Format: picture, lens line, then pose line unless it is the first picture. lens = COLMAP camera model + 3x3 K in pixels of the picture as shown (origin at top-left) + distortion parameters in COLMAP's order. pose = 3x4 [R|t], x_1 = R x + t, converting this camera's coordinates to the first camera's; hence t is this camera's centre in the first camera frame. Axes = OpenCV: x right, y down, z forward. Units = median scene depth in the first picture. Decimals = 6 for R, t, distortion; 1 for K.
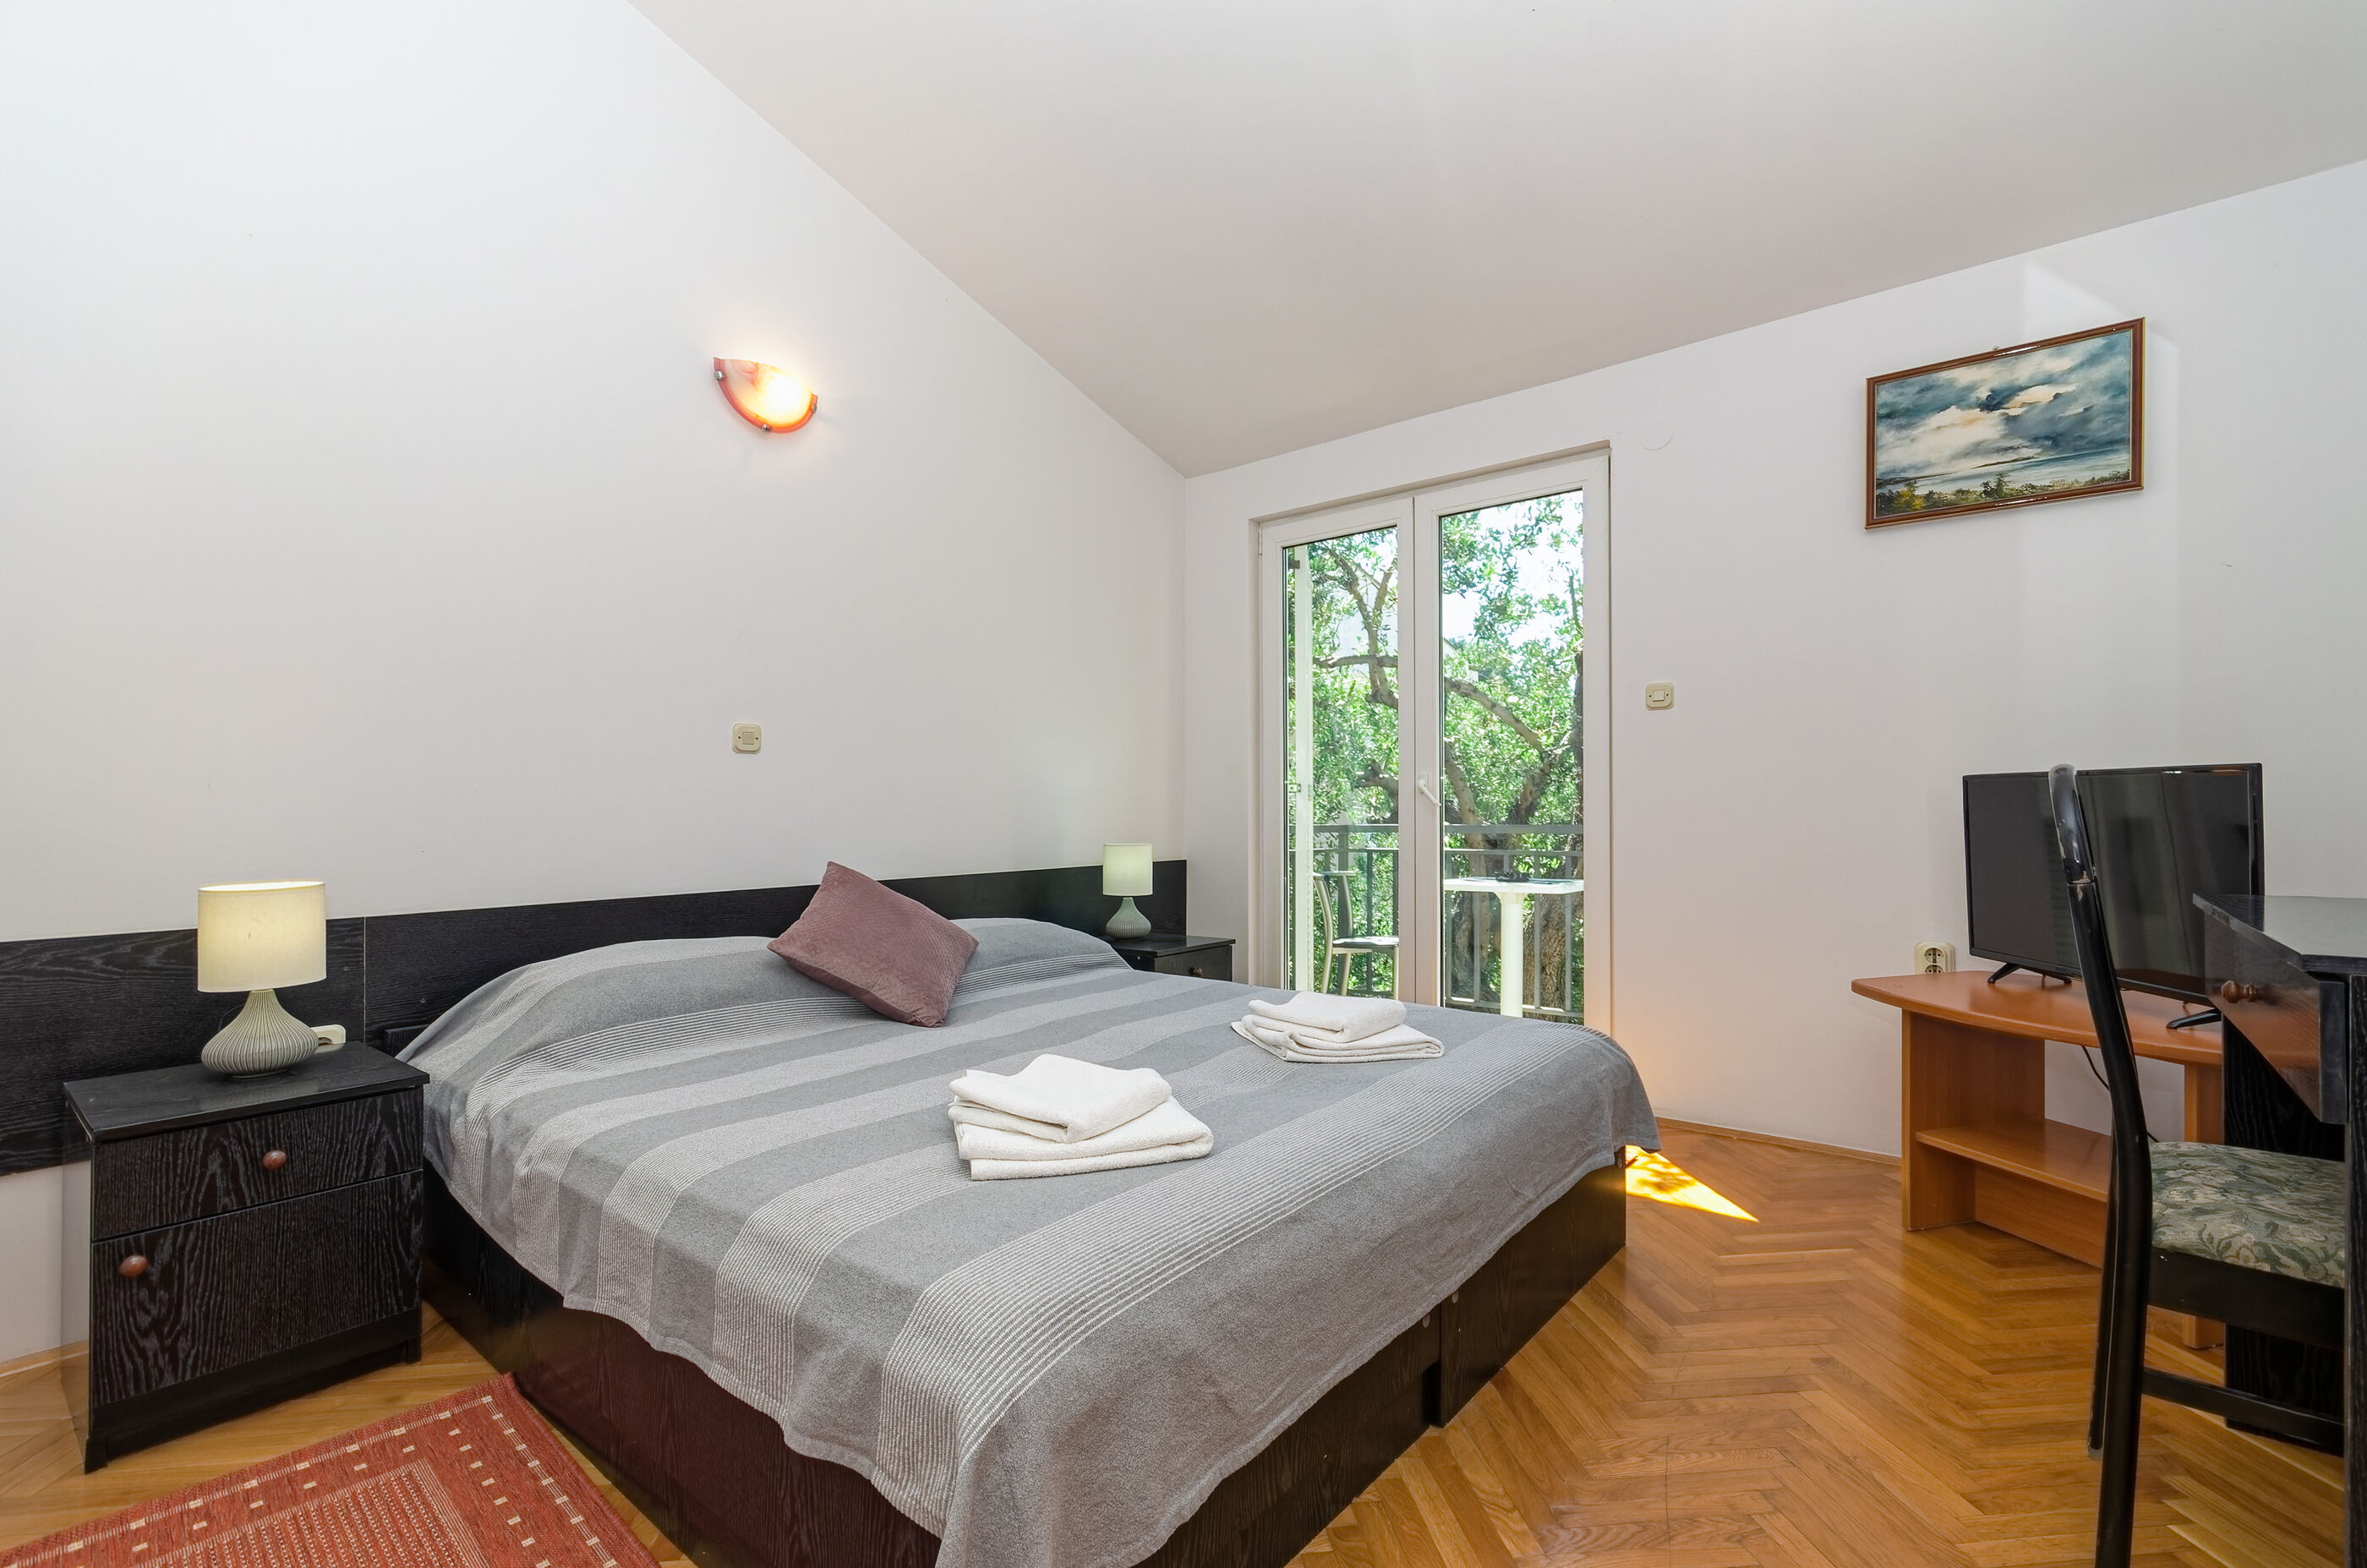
lens RADIAL K [[1041.8, 0, 1187.2], [0, 1041.8, 793.5], [0, 0, 1]] dist [0.001145, 0.000753]
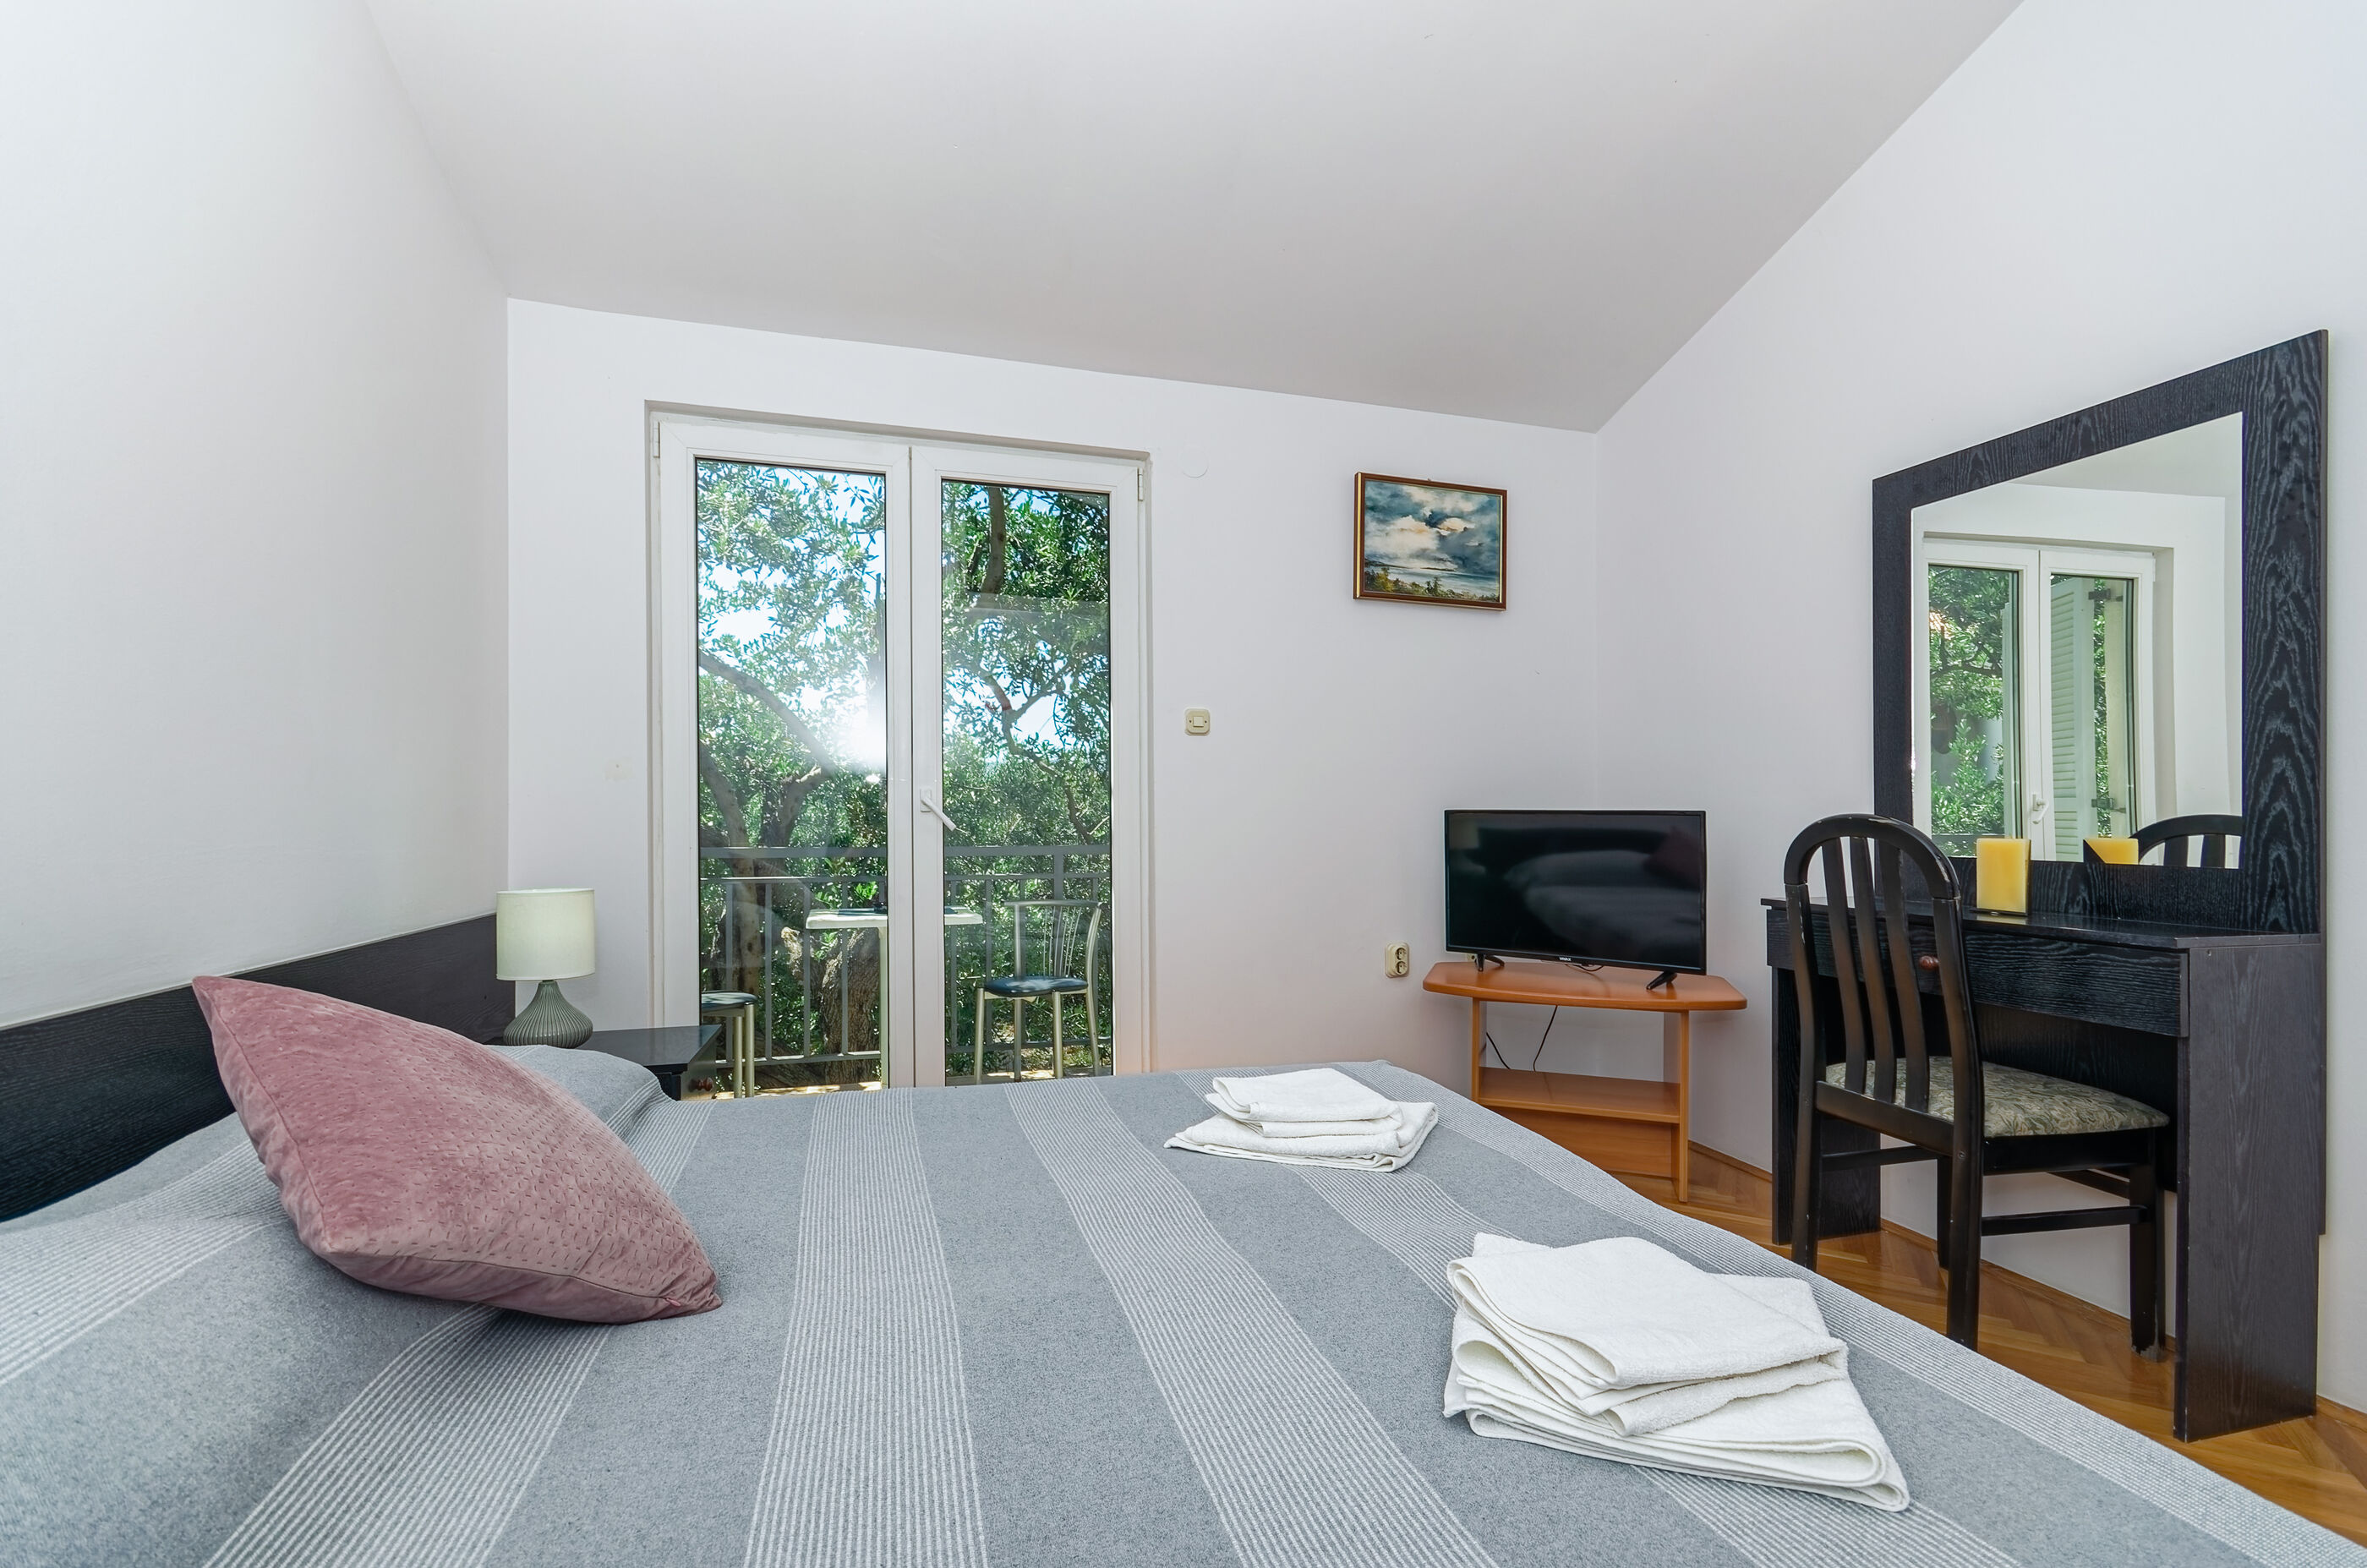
lens RADIAL K [[1041.8, 0, 1132.5], [0, 1041.8, 812.8], [0, 0, 1]] dist [0.001145, 0.000753]
pose [[0.573960, 0.021547, 0.818600, -0.482379], [-0.023944, 0.999668, -0.009524, 0.006877], [-0.818533, -0.014134, 0.574285, 0.552778]]
